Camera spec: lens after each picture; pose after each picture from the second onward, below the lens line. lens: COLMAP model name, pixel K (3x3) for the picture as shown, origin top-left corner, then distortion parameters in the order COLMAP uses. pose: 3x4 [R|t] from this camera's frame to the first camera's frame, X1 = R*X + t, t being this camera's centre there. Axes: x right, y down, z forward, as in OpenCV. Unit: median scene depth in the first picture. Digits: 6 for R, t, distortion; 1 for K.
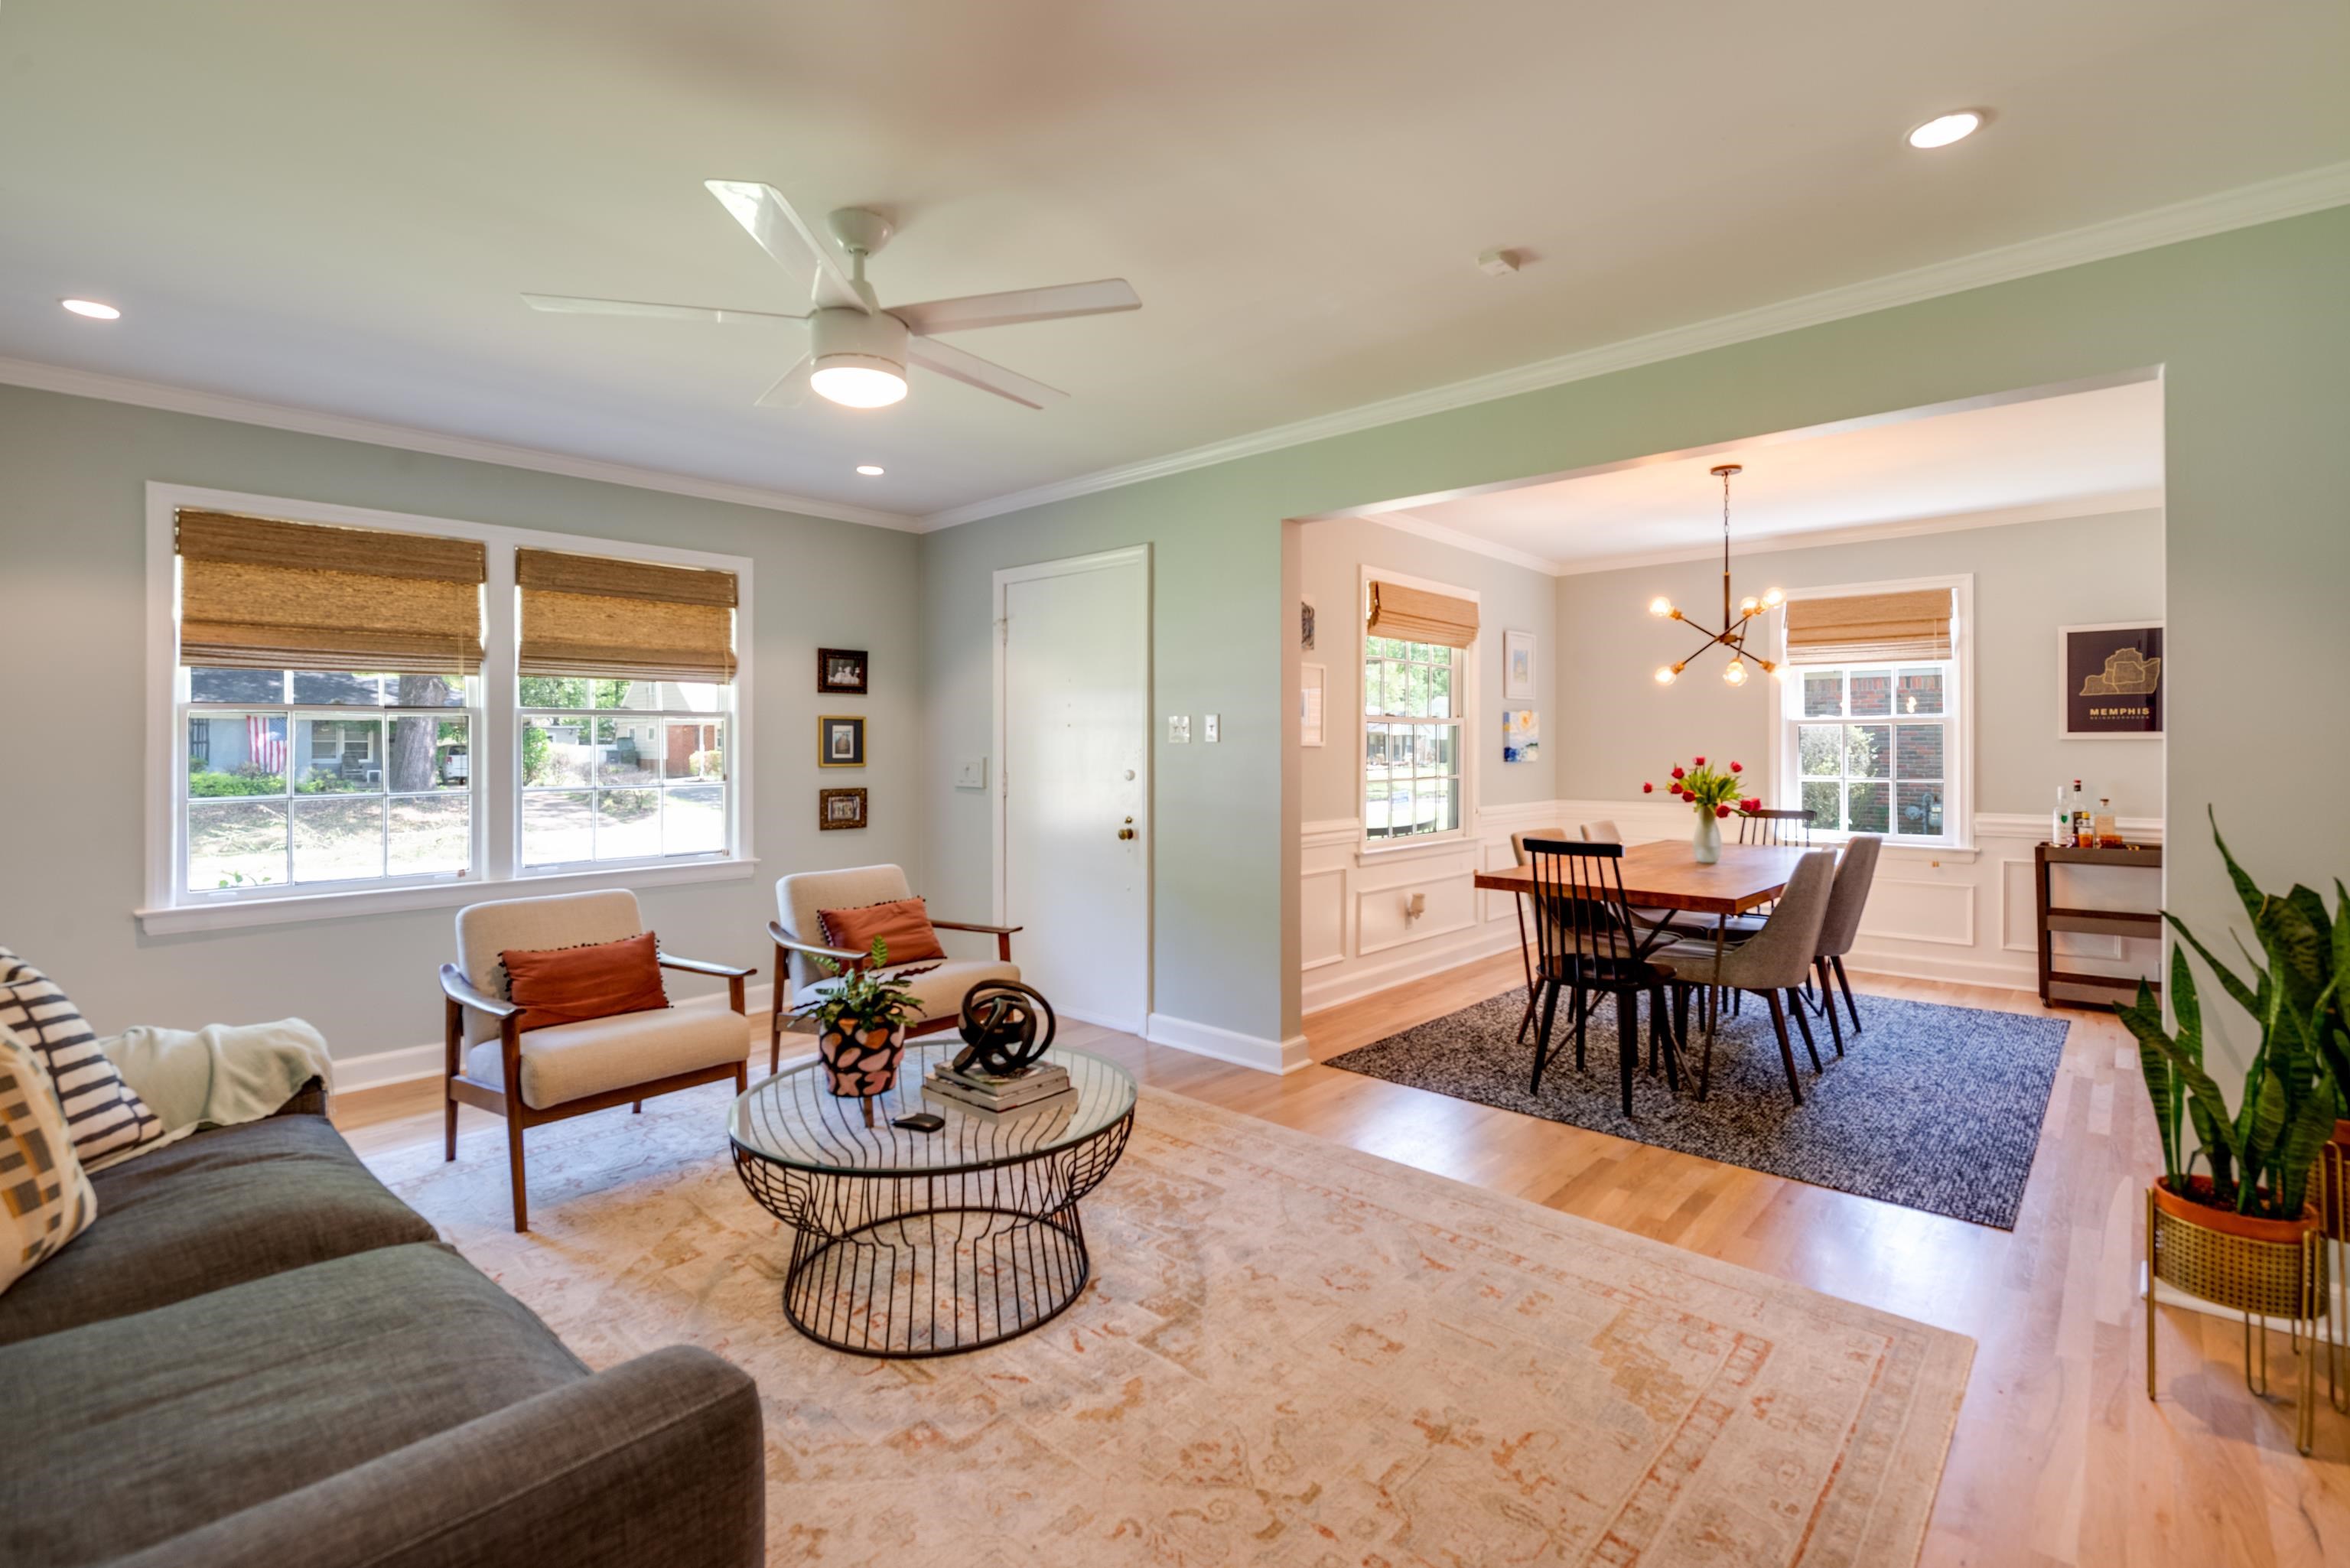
lens RADIAL K [[1077.9, 0, 1175.7], [0, 1077.9, 741.7], [0, 0, 1]] dist [-0.002922, -0.000480]
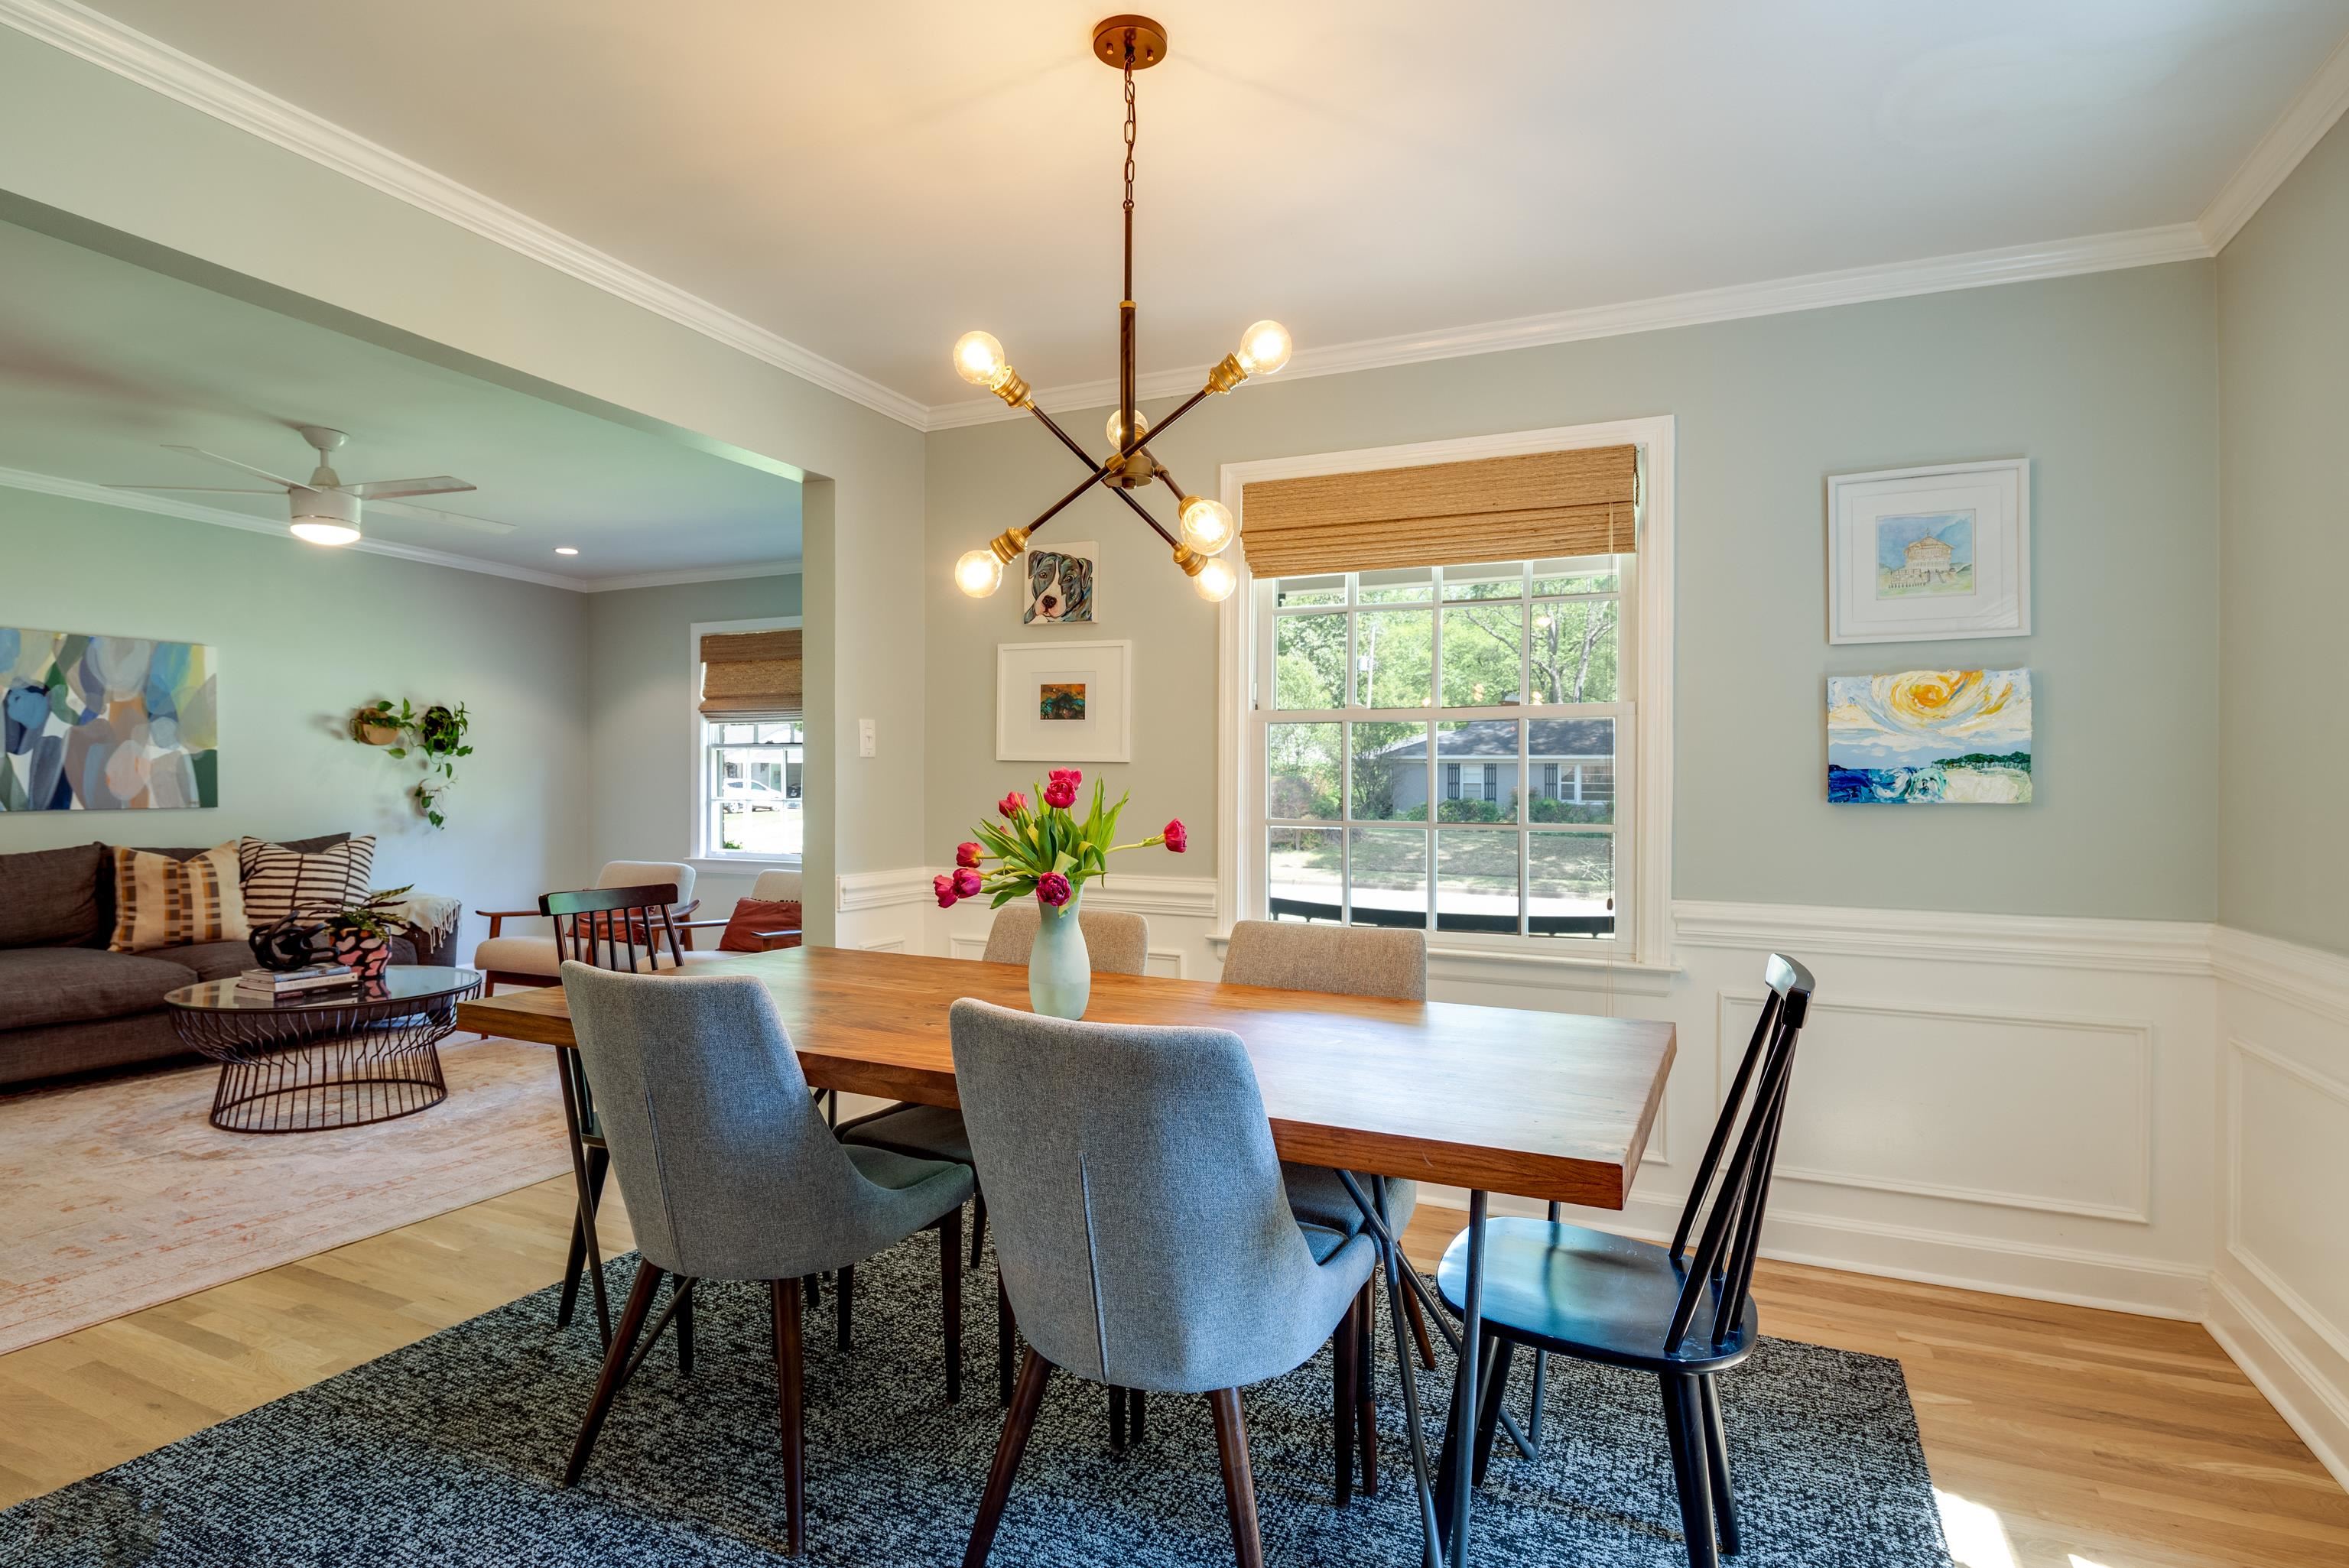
lens RADIAL K [[1207.8, 0, 1202.6], [0, 1207.8, 806.1], [0, 0, 1]] dist [-0.014638, -0.001245]
pose [[0.300433, 0.020836, -0.953575, 0.823603], [-0.005632, 0.999783, 0.020071, 0.015529], [0.953786, -0.000659, 0.300485, 0.782671]]
